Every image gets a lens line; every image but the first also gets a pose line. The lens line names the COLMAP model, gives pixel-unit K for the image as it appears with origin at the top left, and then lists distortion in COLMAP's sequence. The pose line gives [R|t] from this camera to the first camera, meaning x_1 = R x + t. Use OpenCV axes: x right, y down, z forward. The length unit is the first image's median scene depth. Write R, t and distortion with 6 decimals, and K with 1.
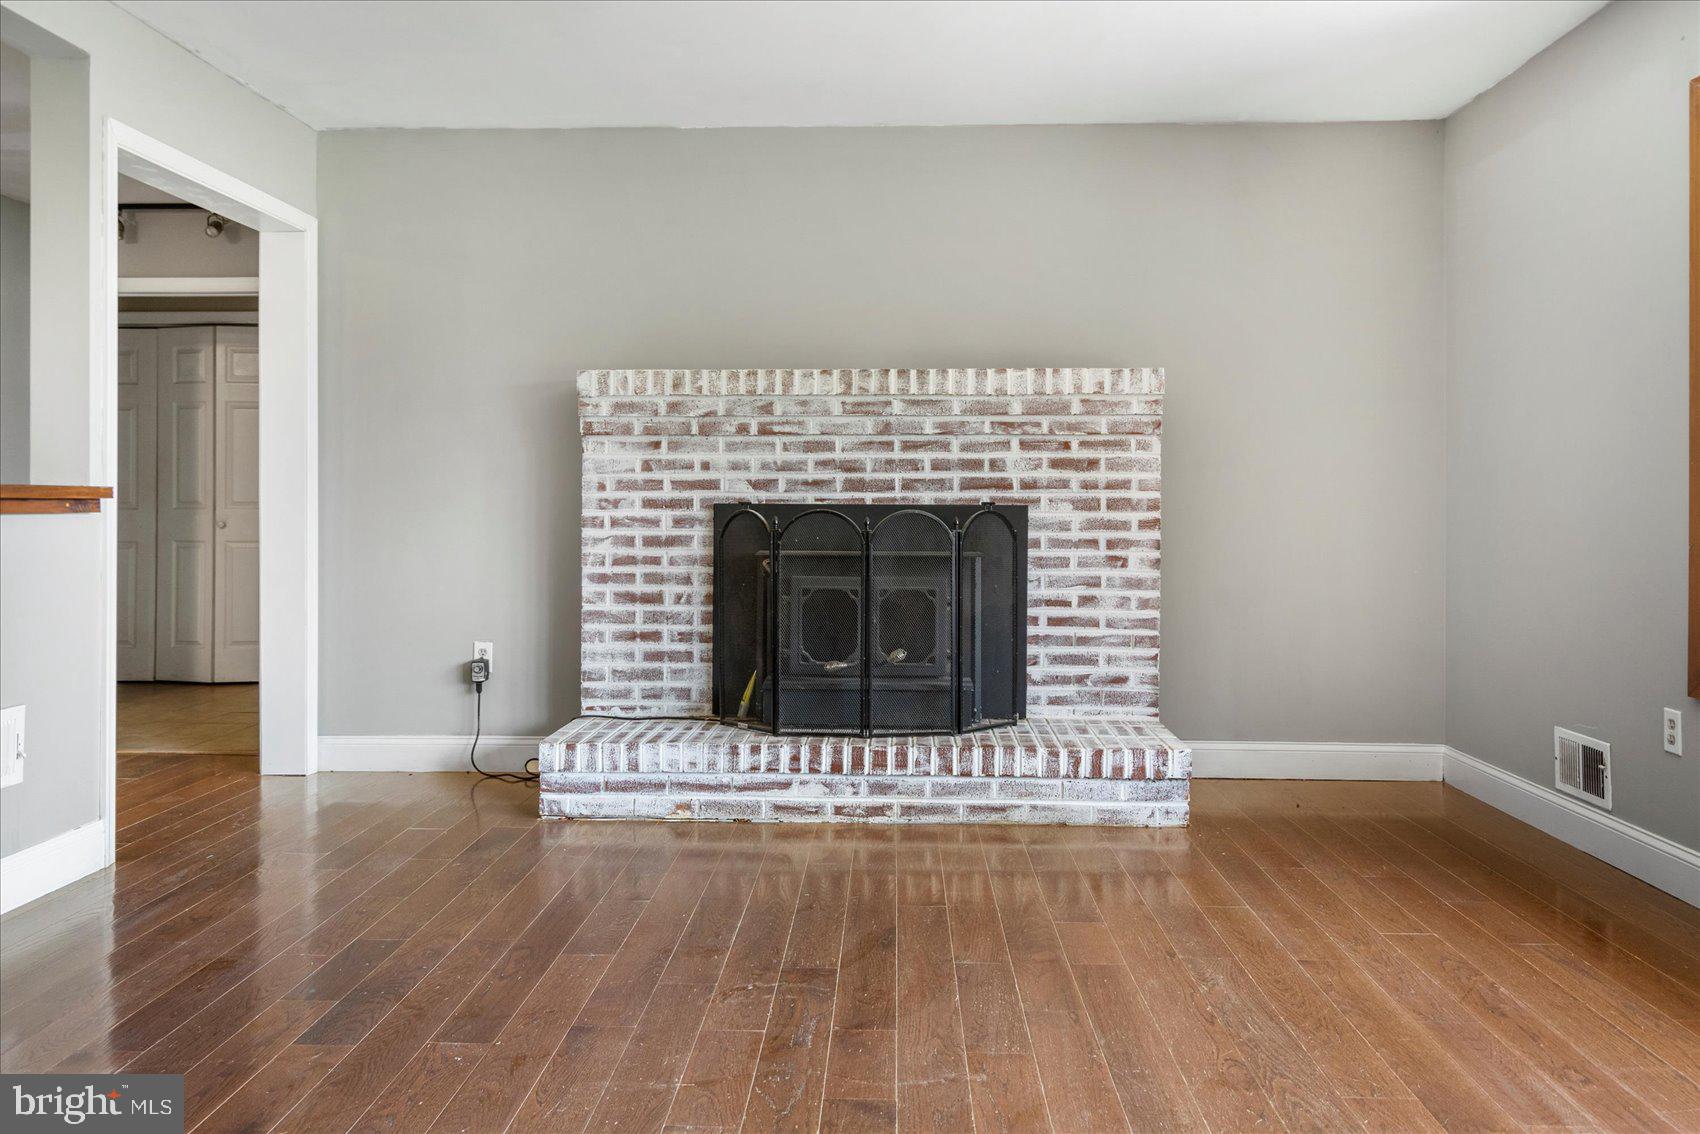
lens RADIAL K [[1219.1, 0, 848.9], [0, 1219.1, 495.2], [0, 0, 1]] dist [0.004285, 0.000107]
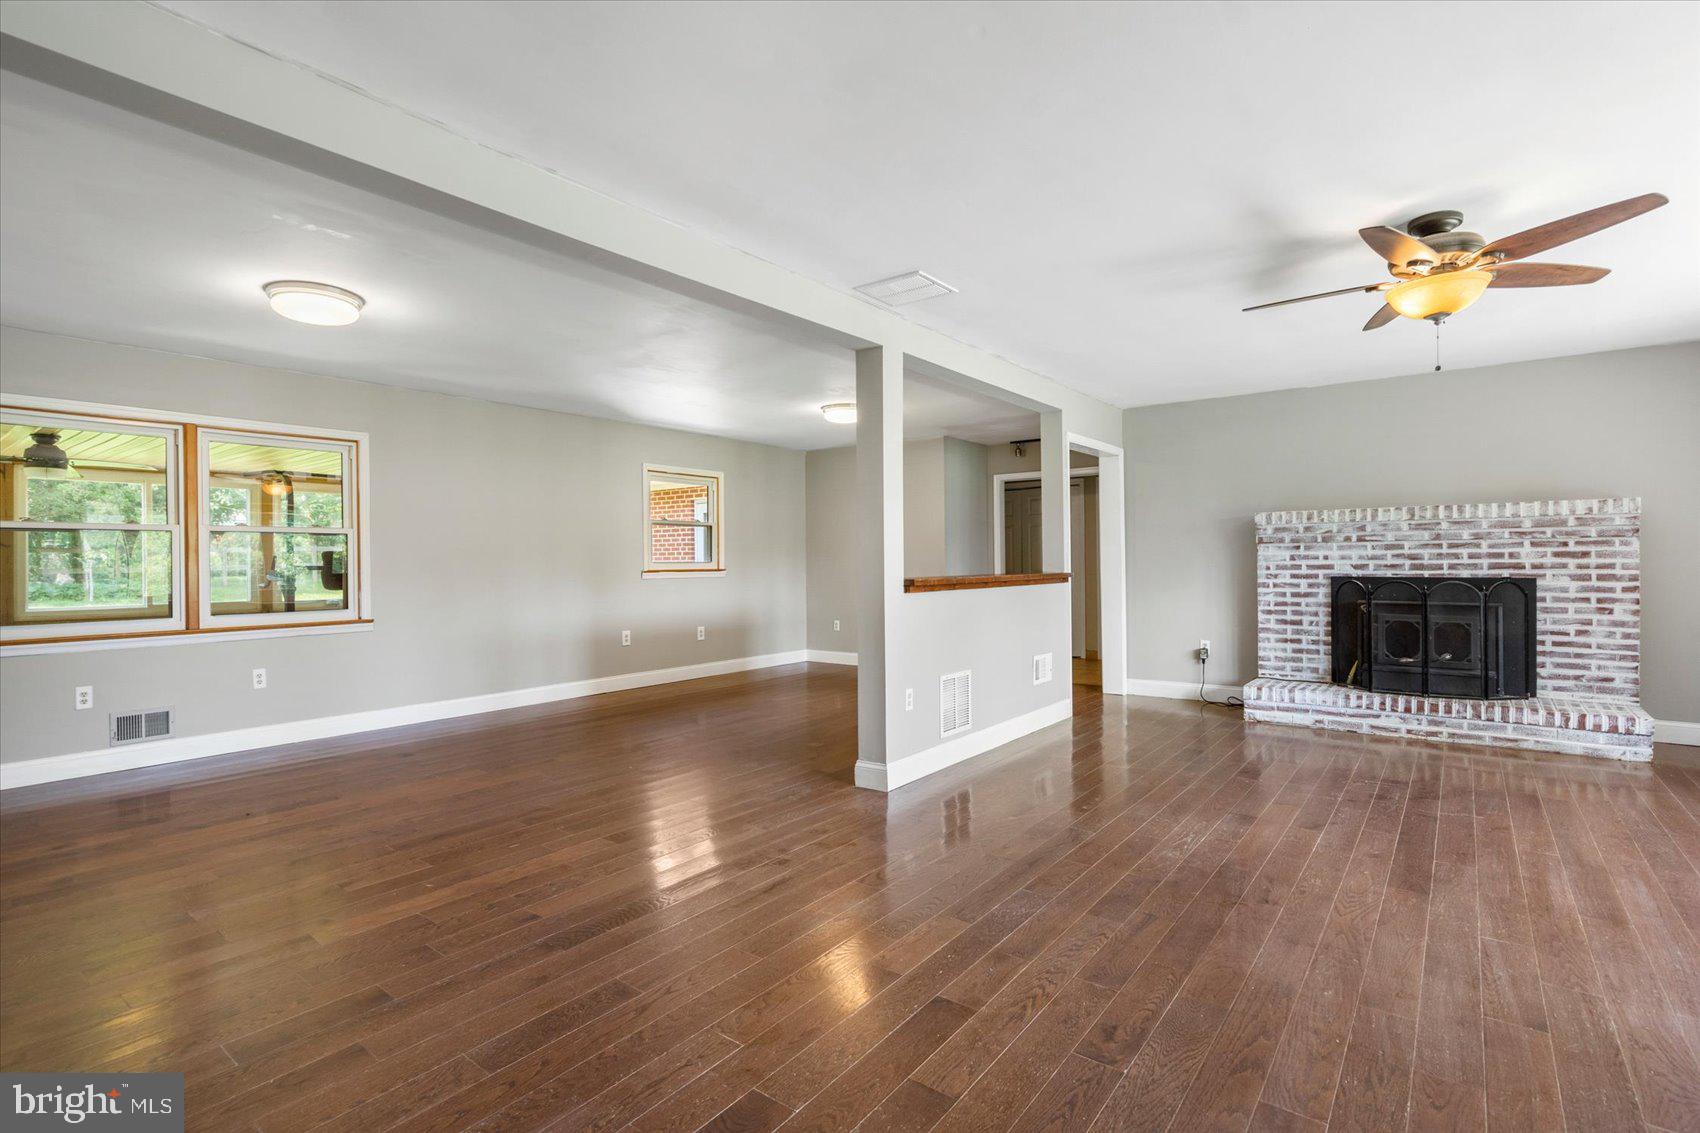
lens RADIAL K [[800.2, 0, 848.8], [0, 800.2, 560.2], [0, 0, 1]] dist [0.000360, 0.000244]
pose [[0.816808, -0.009461, -0.576832, 0.000709], [0.014844, 0.999879, 0.004620, -0.038035], [0.576719, -0.012336, 0.816849, -0.536618]]
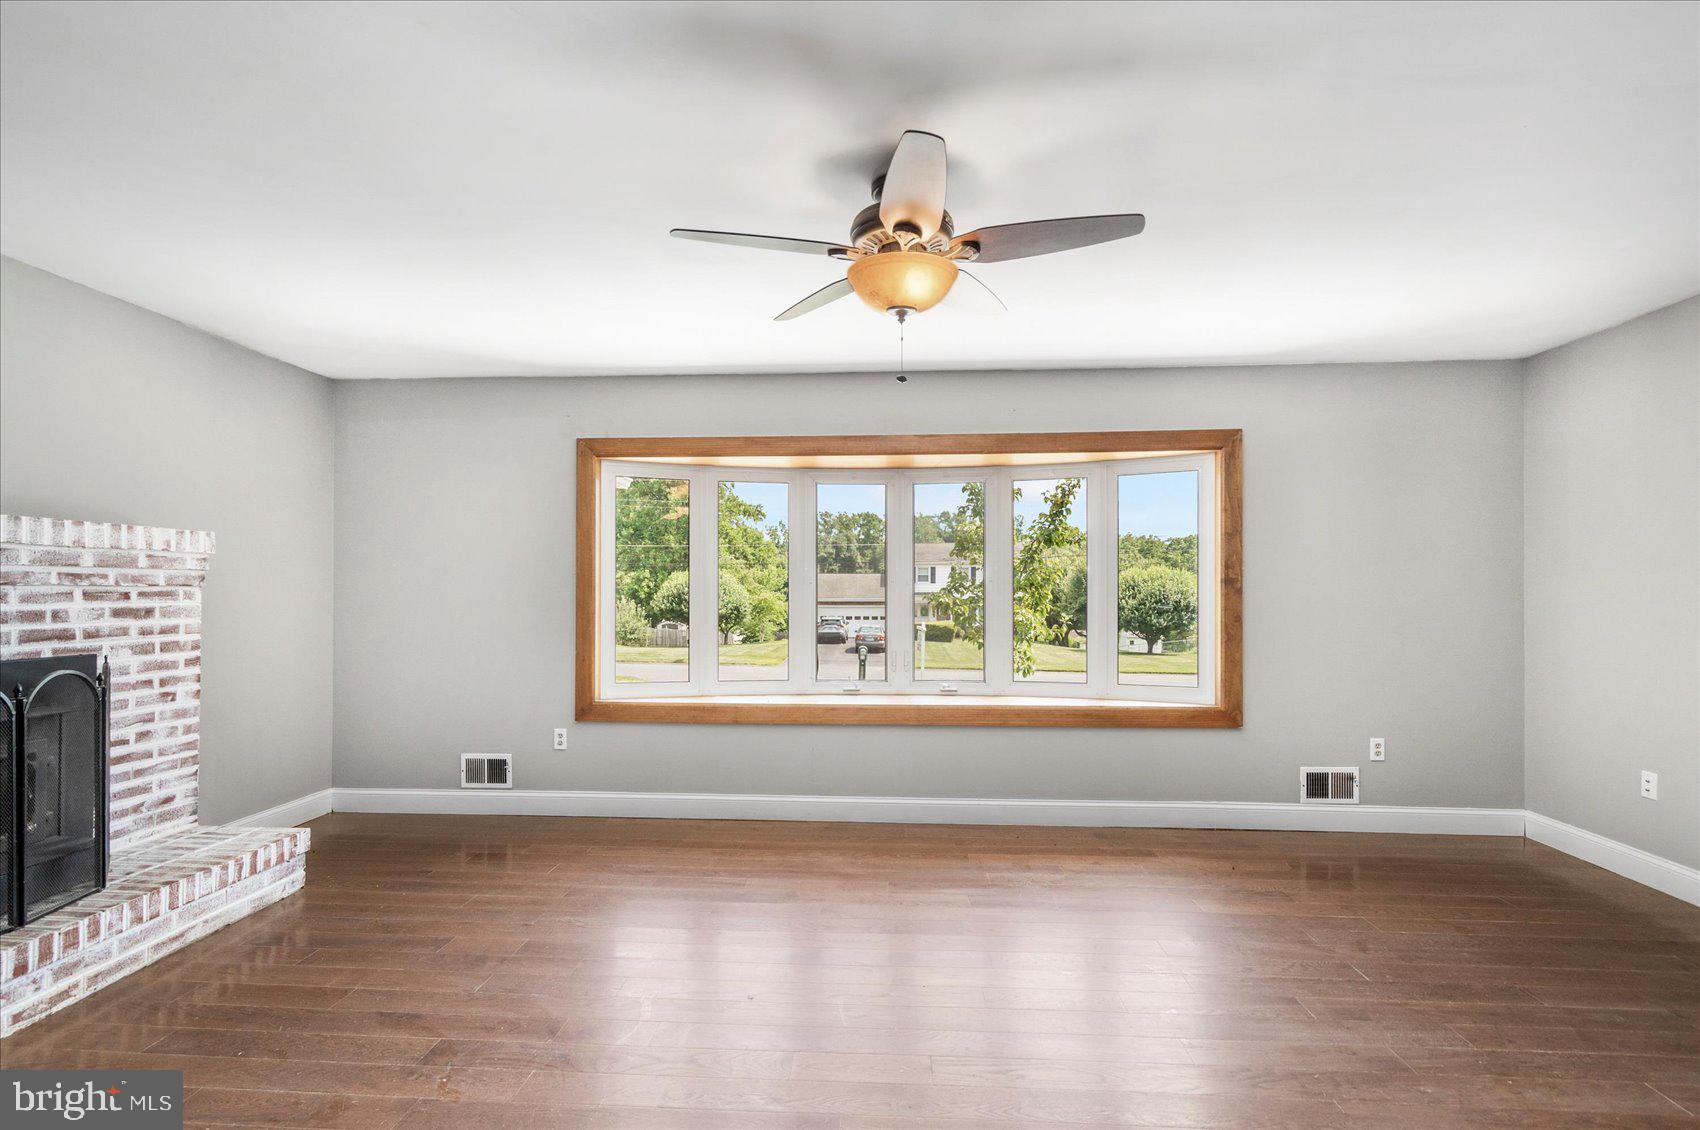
lens RADIAL K [[798.5, 0, 846.6], [0, 798.5, 586.0], [0, 0, 1]] dist [0.000428, 0.000222]
pose [[0.019938, 0.004212, 0.999792, -0.518730], [-0.011448, 0.999927, -0.003985, -0.054137], [-0.999736, -0.011366, 0.019984, 0.347962]]
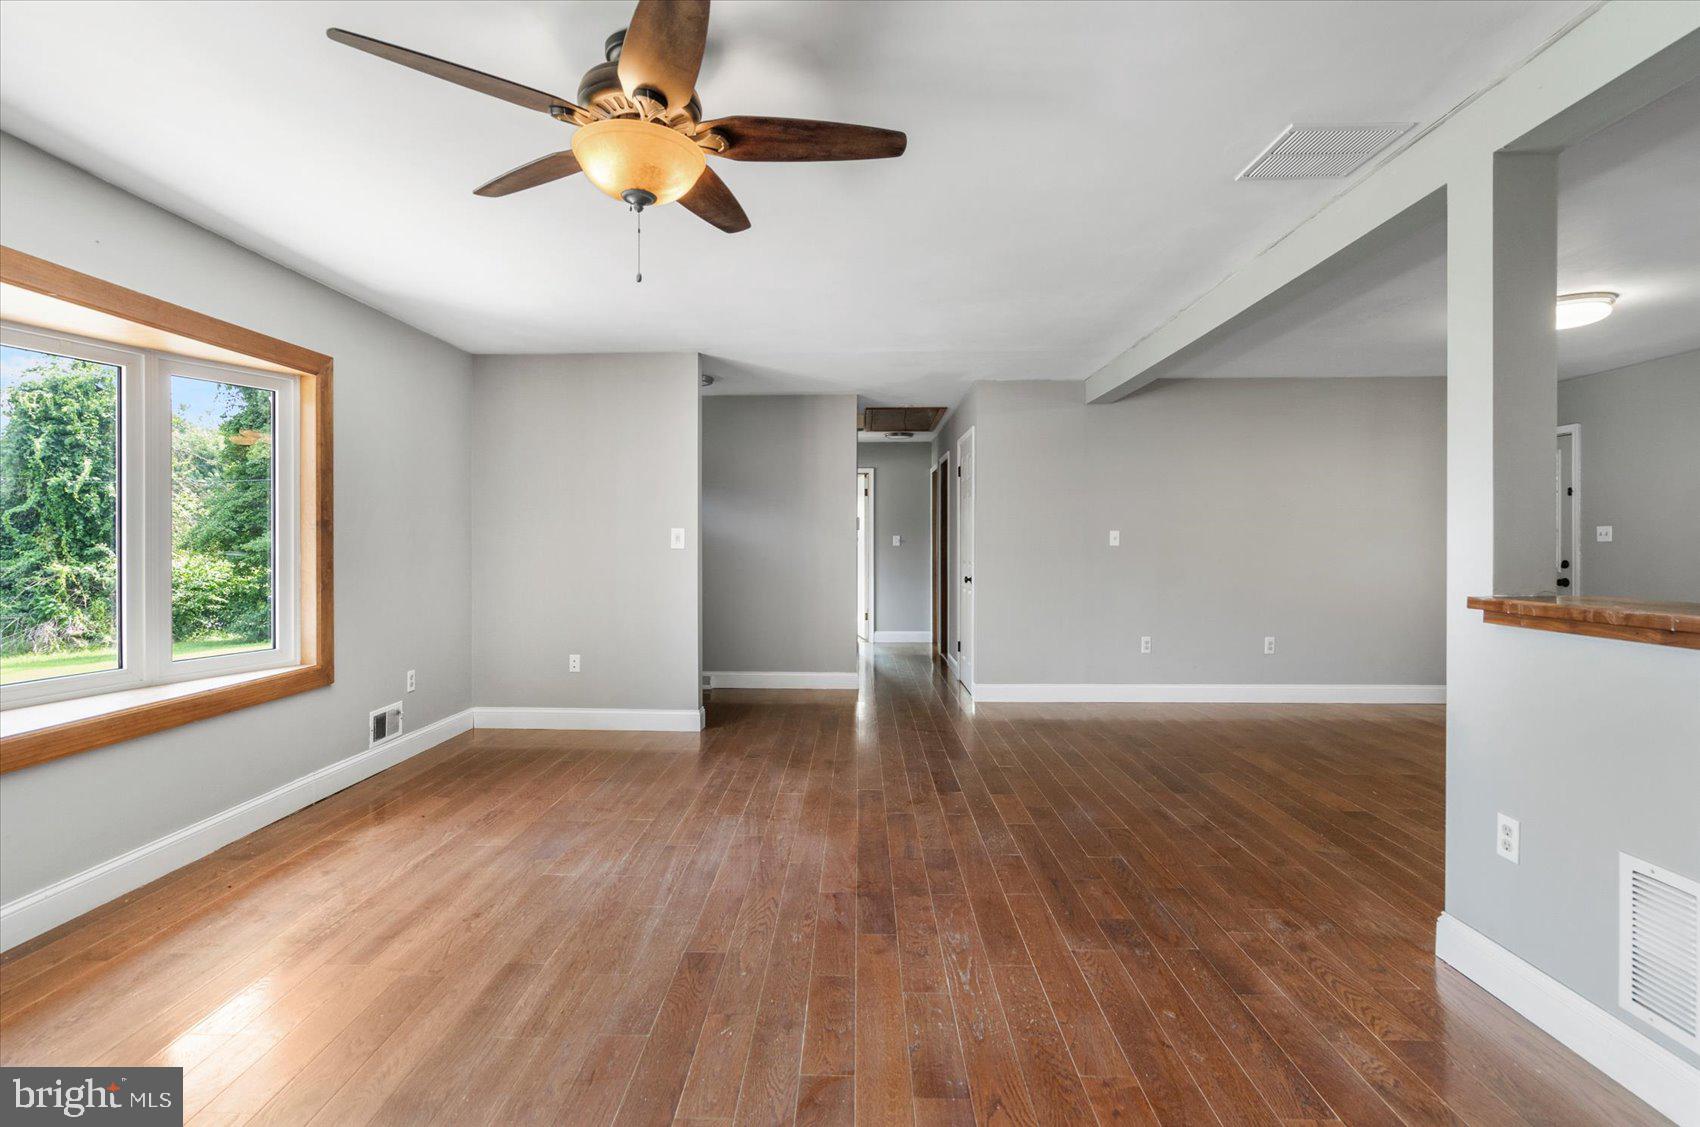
lens RADIAL K [[804.5, 0, 821.6], [0, 804.5, 545.8], [0, 0, 1]] dist [0.000670, 0.000083]
pose [[-0.999985, 0.001508, 0.005270, -0.087751], [0.001475, 0.999979, -0.006253, -0.038520], [-0.005279, -0.006245, -0.999967, 0.781563]]
